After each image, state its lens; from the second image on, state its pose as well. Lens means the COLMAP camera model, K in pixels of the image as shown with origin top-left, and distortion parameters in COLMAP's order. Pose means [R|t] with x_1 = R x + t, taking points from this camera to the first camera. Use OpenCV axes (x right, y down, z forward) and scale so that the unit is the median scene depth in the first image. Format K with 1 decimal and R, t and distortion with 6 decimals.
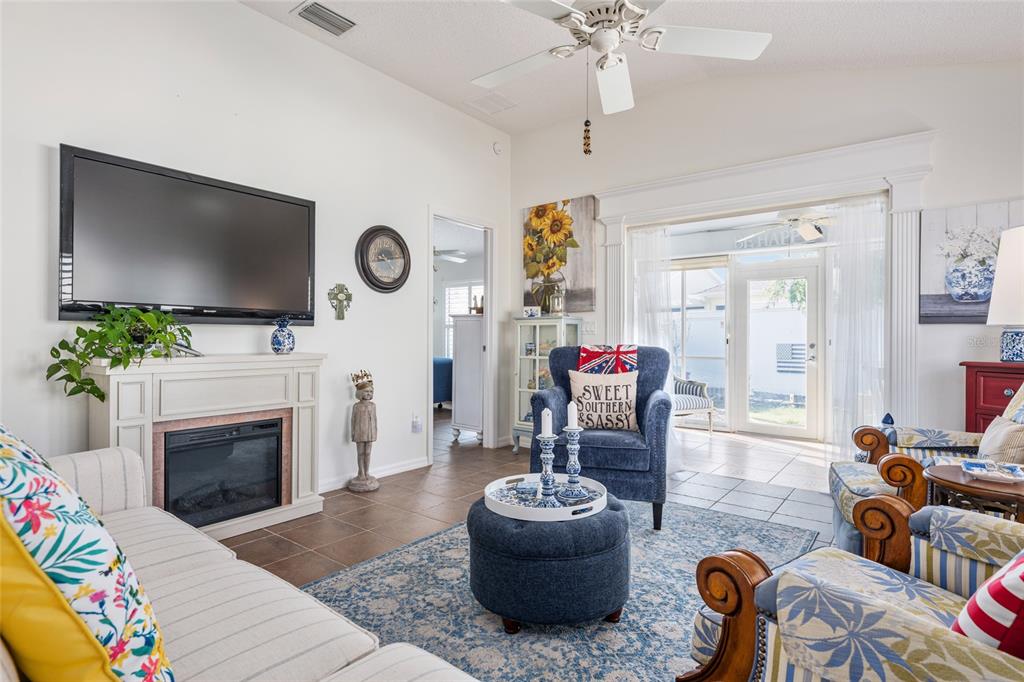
lens RADIAL K [[527.8, 0, 513.8], [0, 527.8, 335.4], [0, 0, 1]] dist [0.000529, -0.000246]
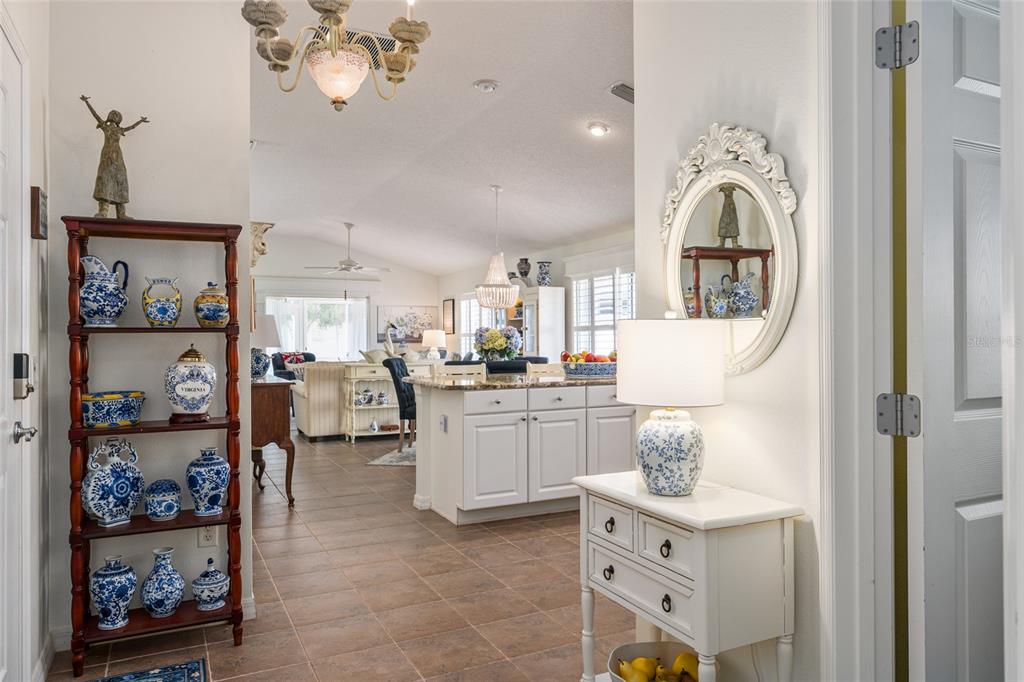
lens RADIAL K [[695.7, 0, 517.4], [0, 695.7, 339.9], [0, 0, 1]] dist [0.002633, 0.000399]
pose [[0.427693, -0.006100, 0.903903, -1.740654], [0.003520, 0.999981, 0.005083, -0.038838], [-0.903917, 0.001008, 0.427707, -1.002461]]
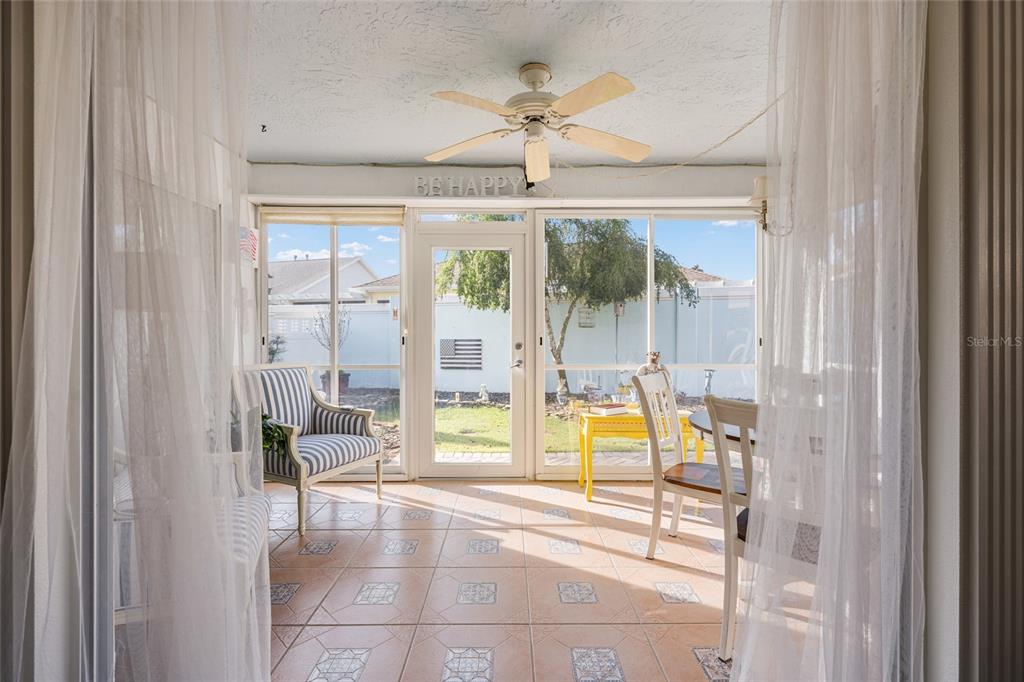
lens RADIAL K [[463.6, 0, 518.5], [0, 463.6, 334.2], [0, 0, 1]] dist [0.000283, 0.000226]
pose [[0.786111, -0.008030, 0.618034, 0.233039], [0.003869, 0.999960, 0.008072, -0.000982], [-0.618074, -0.003954, 0.786110, 0.660208]]
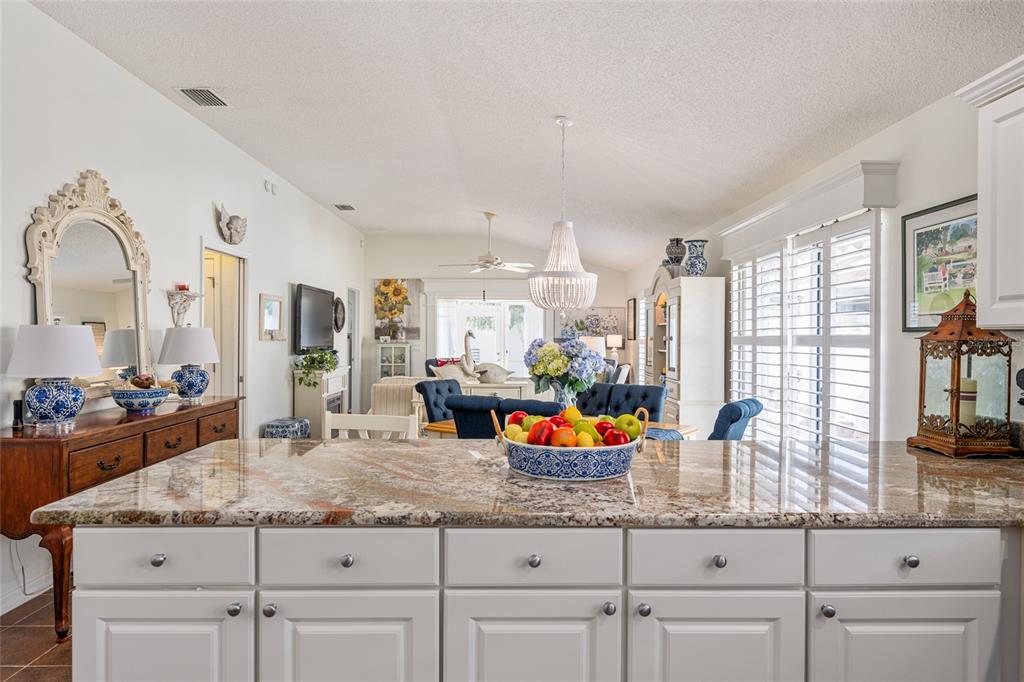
lens RADIAL K [[606.7, 0, 513.9], [0, 606.7, 339.9], [0, 0, 1]] dist [0.003669, 0.001412]
pose [[0.785831, -0.002299, 0.618437, -0.928536], [-0.005625, 0.999925, 0.010865, -0.068745], [-0.618416, -0.012017, 0.785759, -0.931193]]
